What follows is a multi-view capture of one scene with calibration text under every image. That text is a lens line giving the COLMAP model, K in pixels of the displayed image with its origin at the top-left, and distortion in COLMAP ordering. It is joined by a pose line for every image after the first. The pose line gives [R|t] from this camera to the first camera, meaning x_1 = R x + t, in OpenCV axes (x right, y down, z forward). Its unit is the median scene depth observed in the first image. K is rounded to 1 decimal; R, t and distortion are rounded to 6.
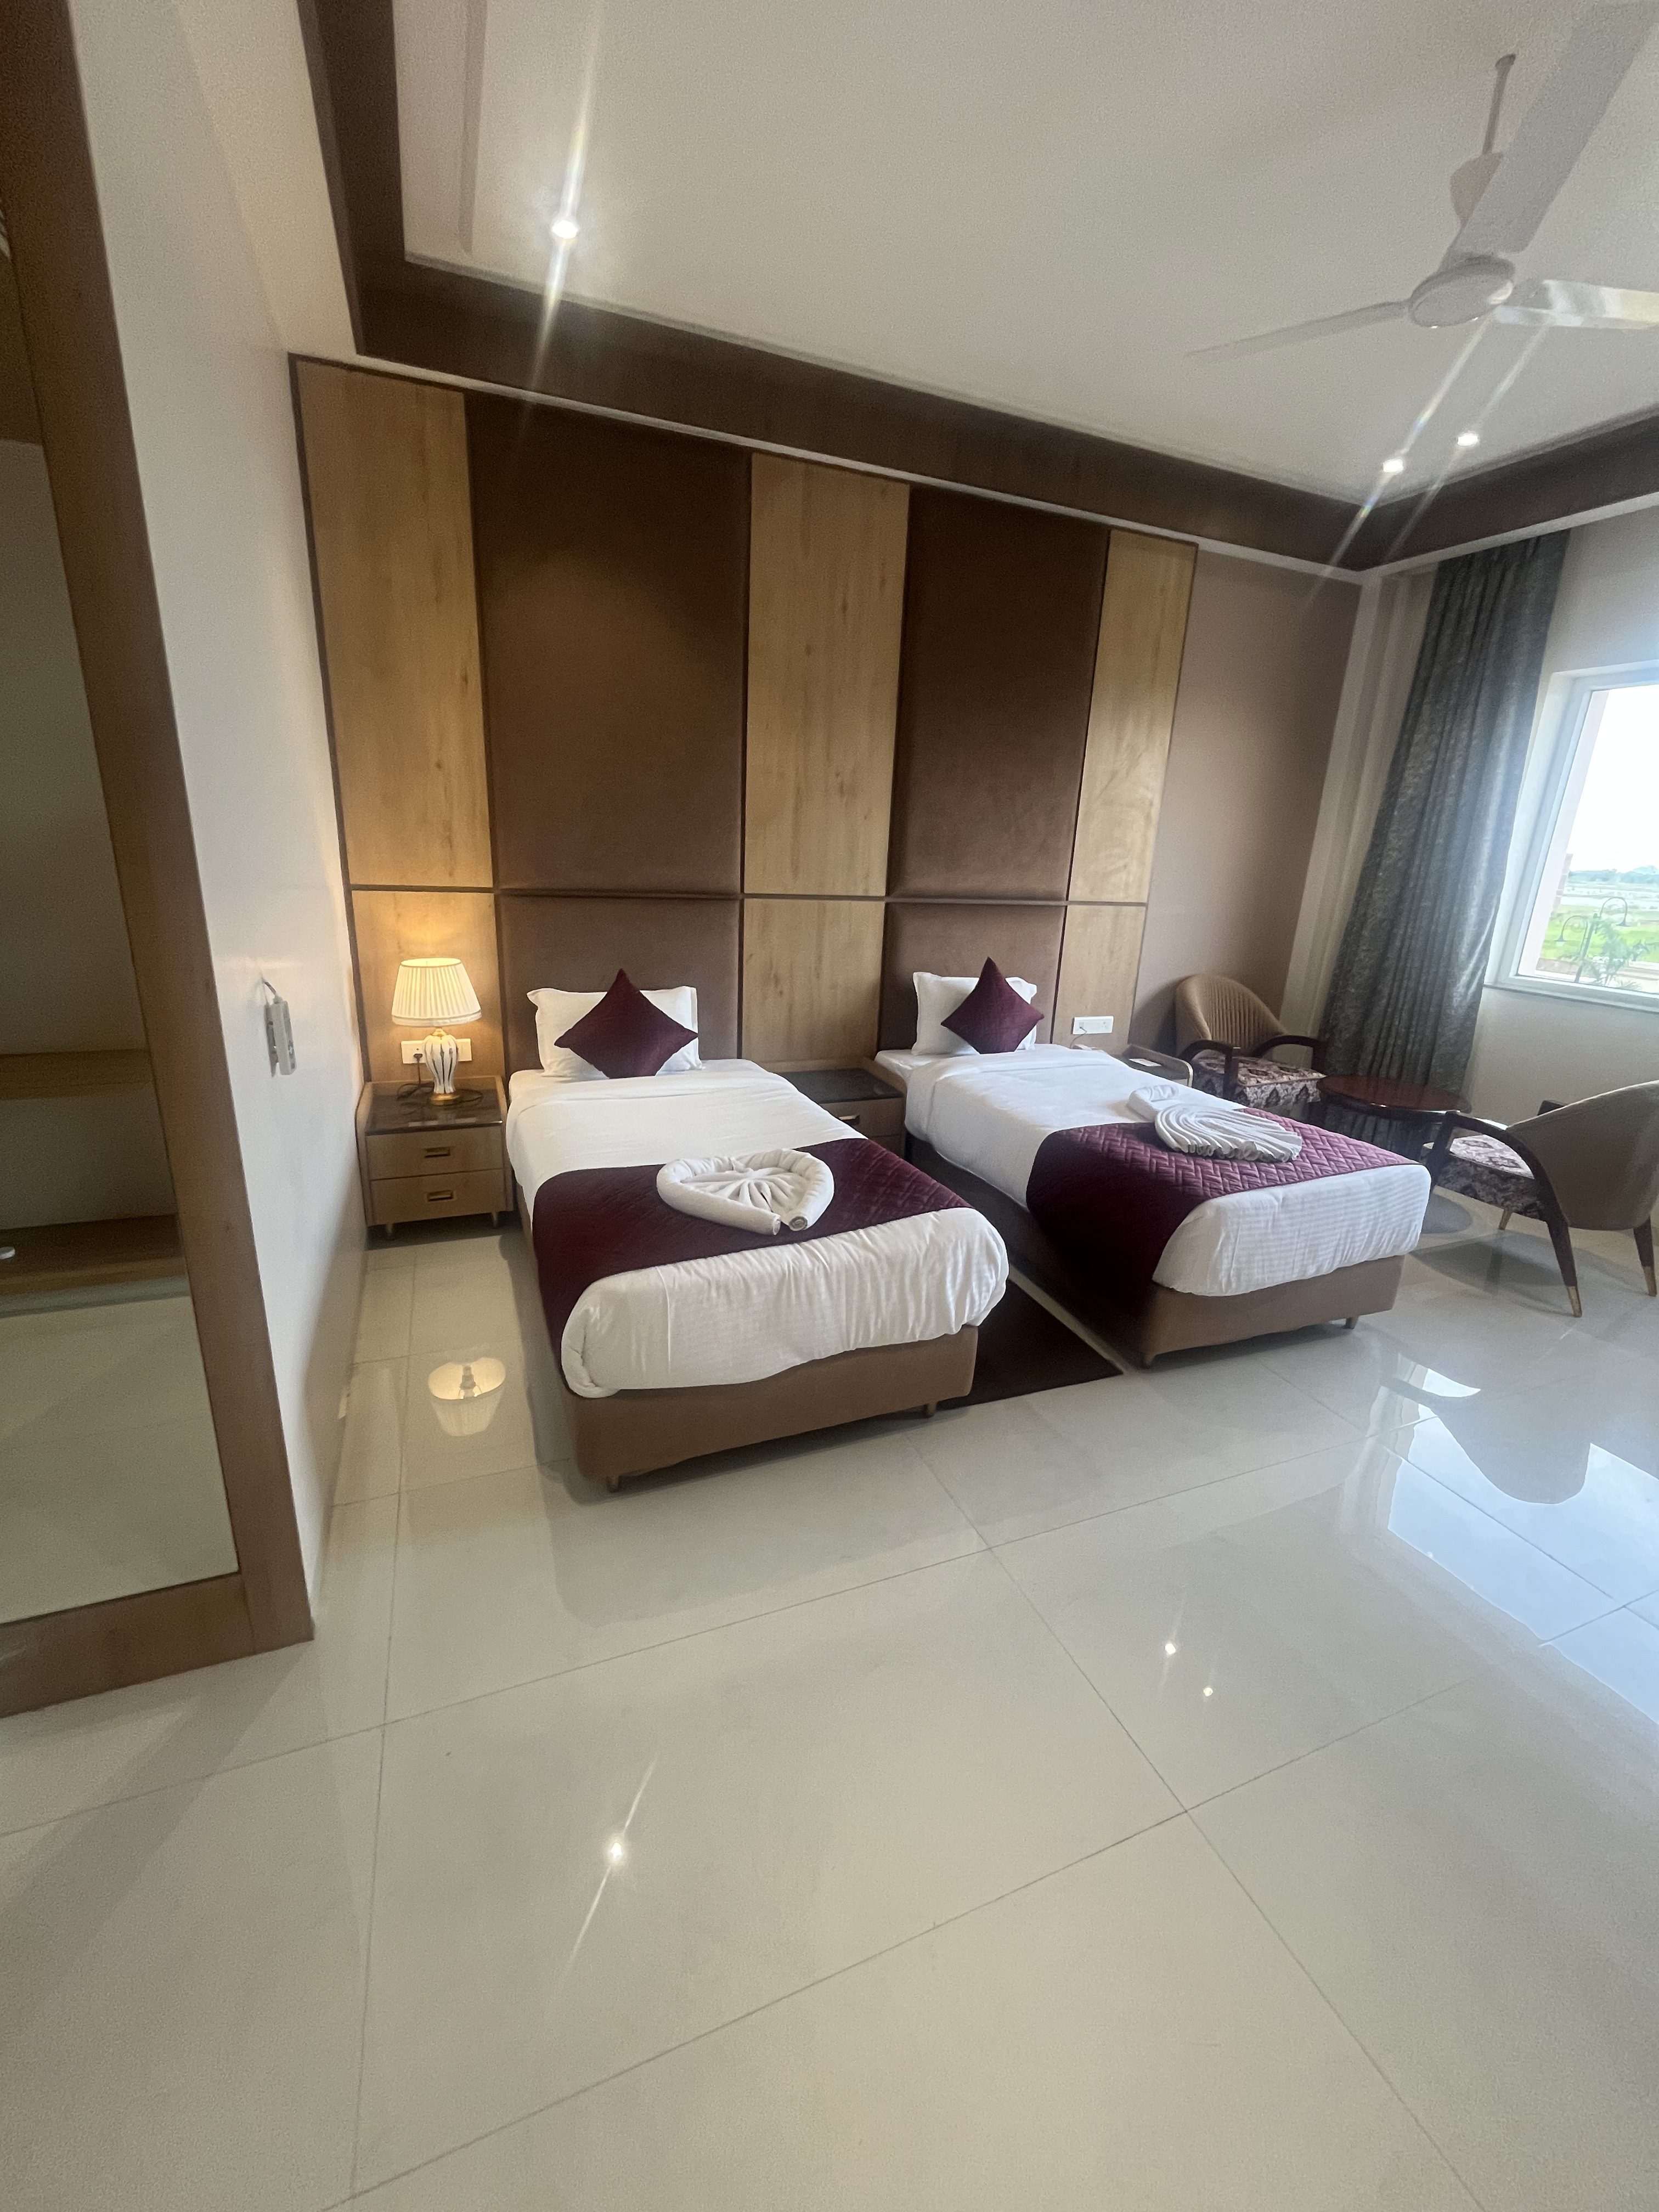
lens RADIAL K [[905.2, 0, 836.0], [0, 905.2, 1107.5], [0, 0, 1]] dist [-0.002397, 0.000214]
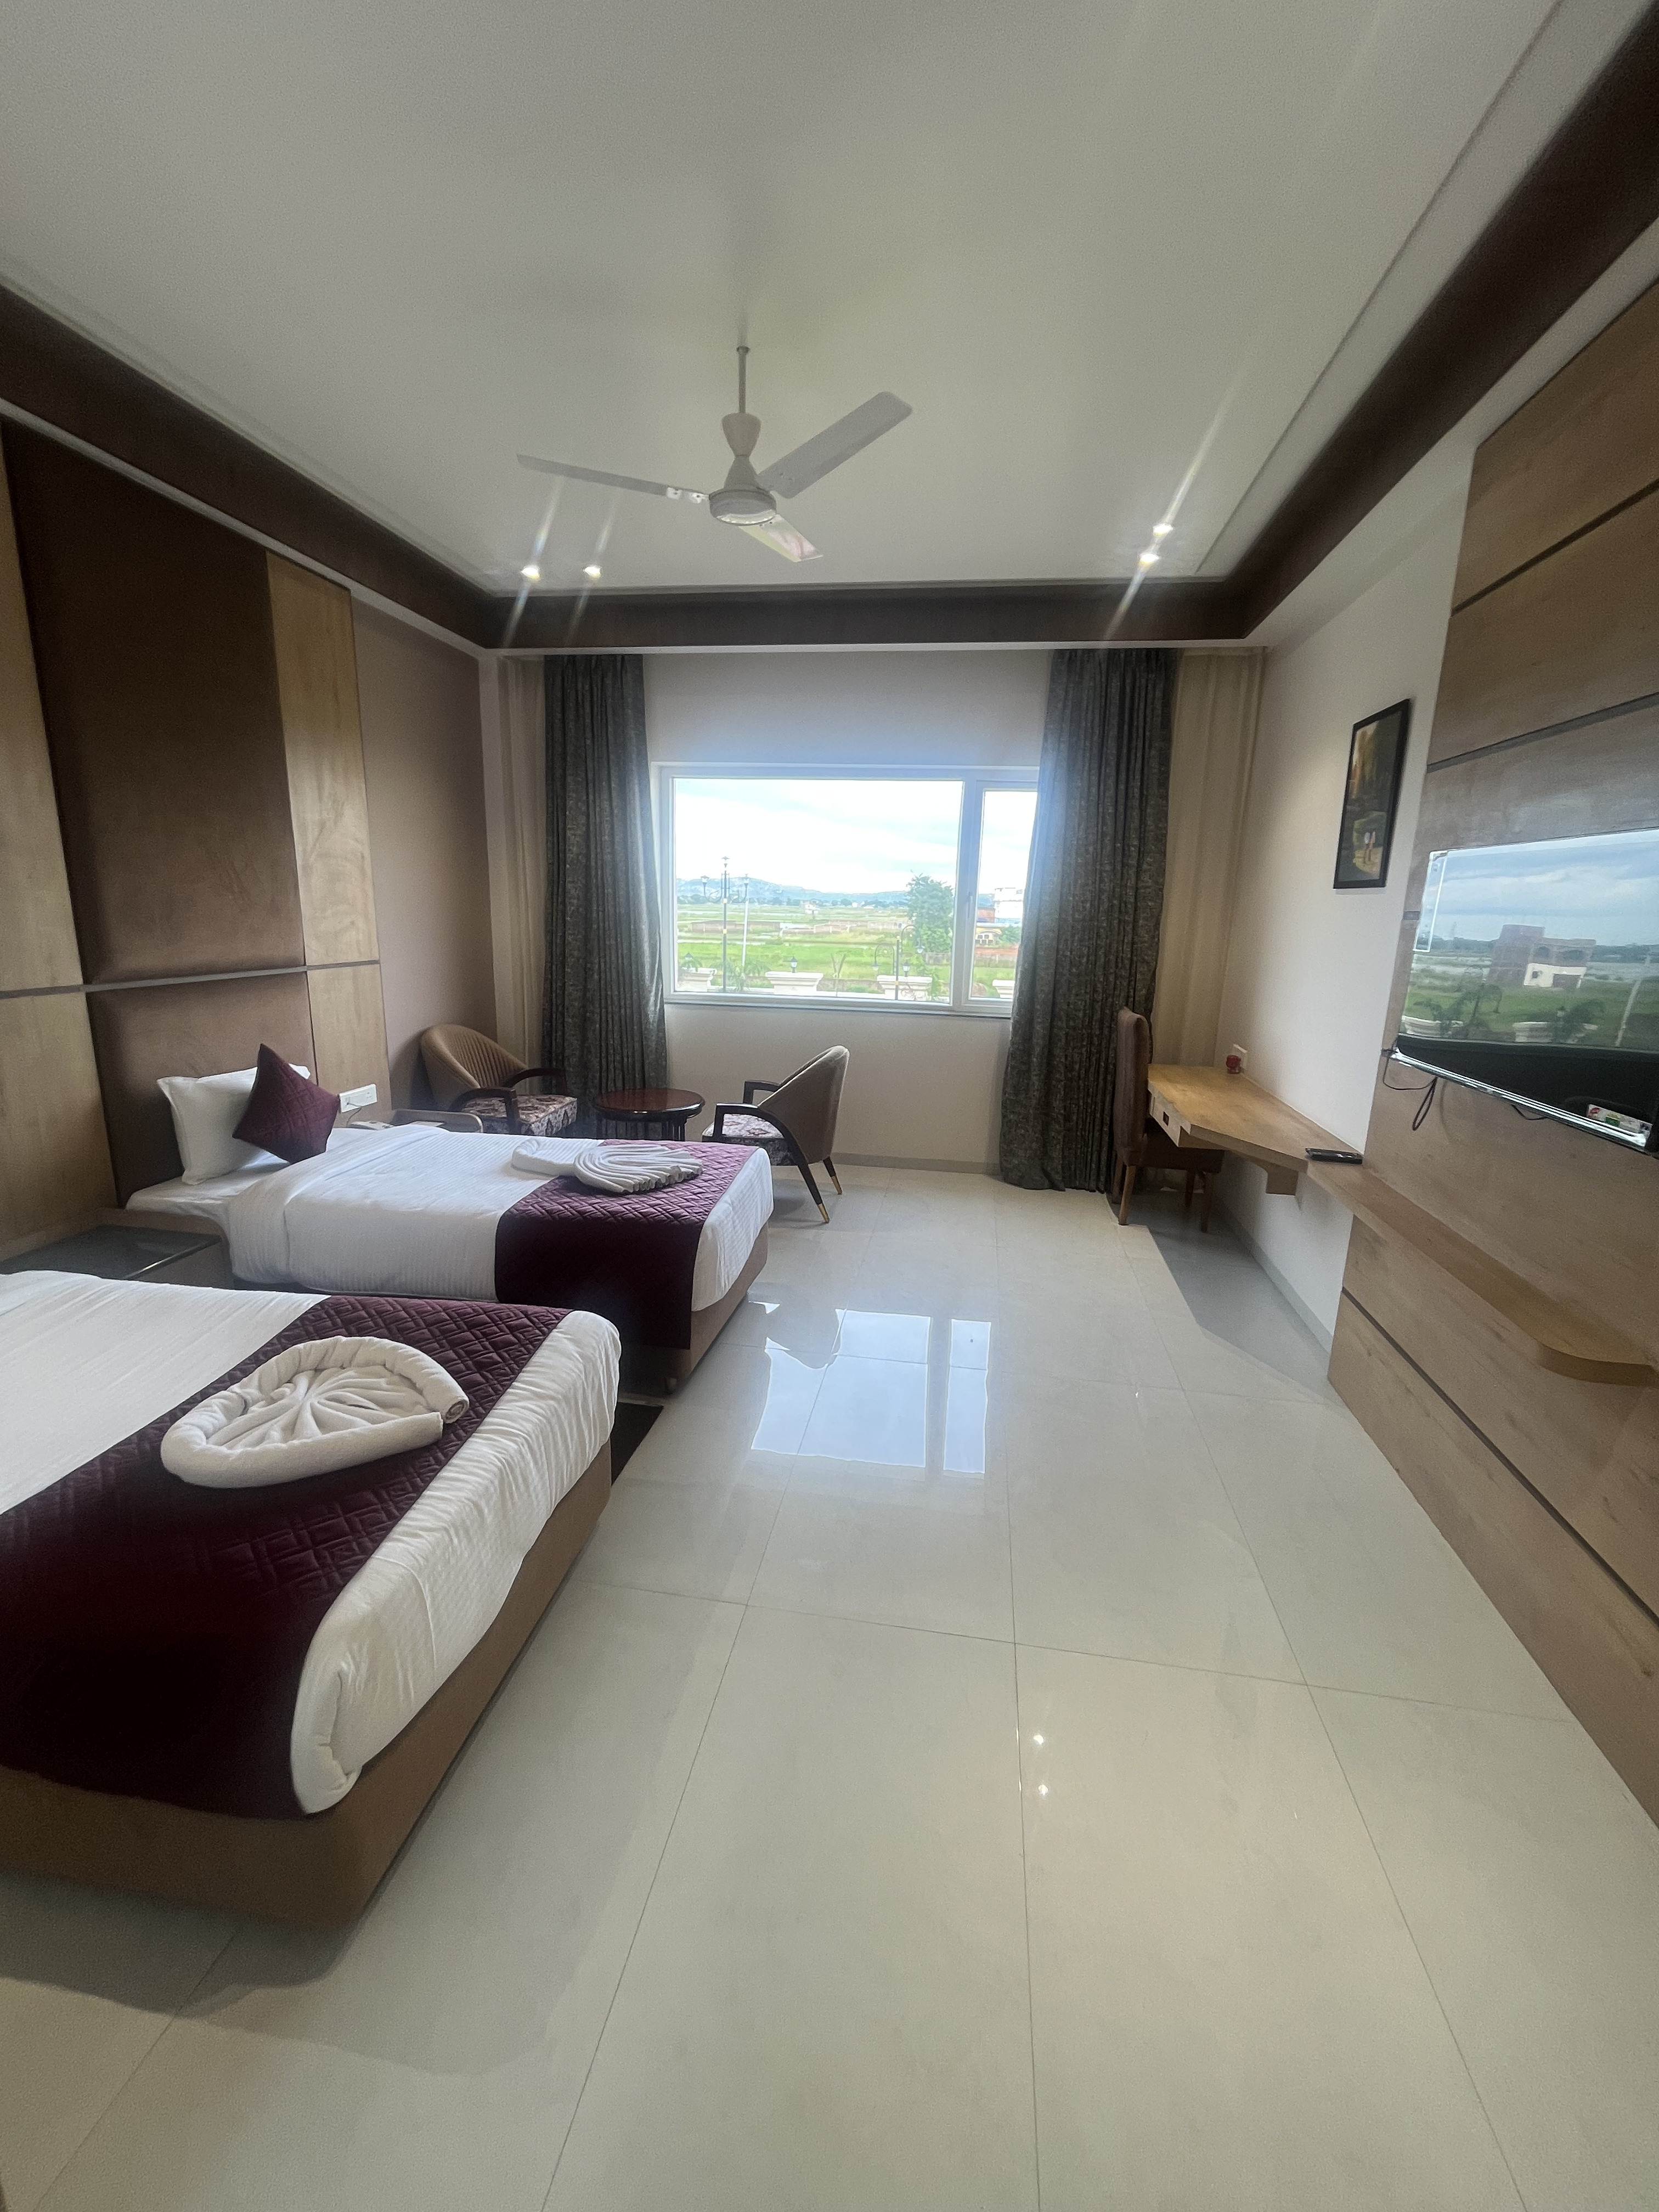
lens RADIAL K [[905.2, 0, 838.0], [0, 905.2, 1106.5], [0, 0, 1]] dist [-0.002397, 0.000214]
pose [[0.520010, -0.217214, 0.826080, -0.260872], [0.240175, 0.965289, 0.102631, -0.073918], [-0.819699, 0.145034, 0.554129, 0.134648]]
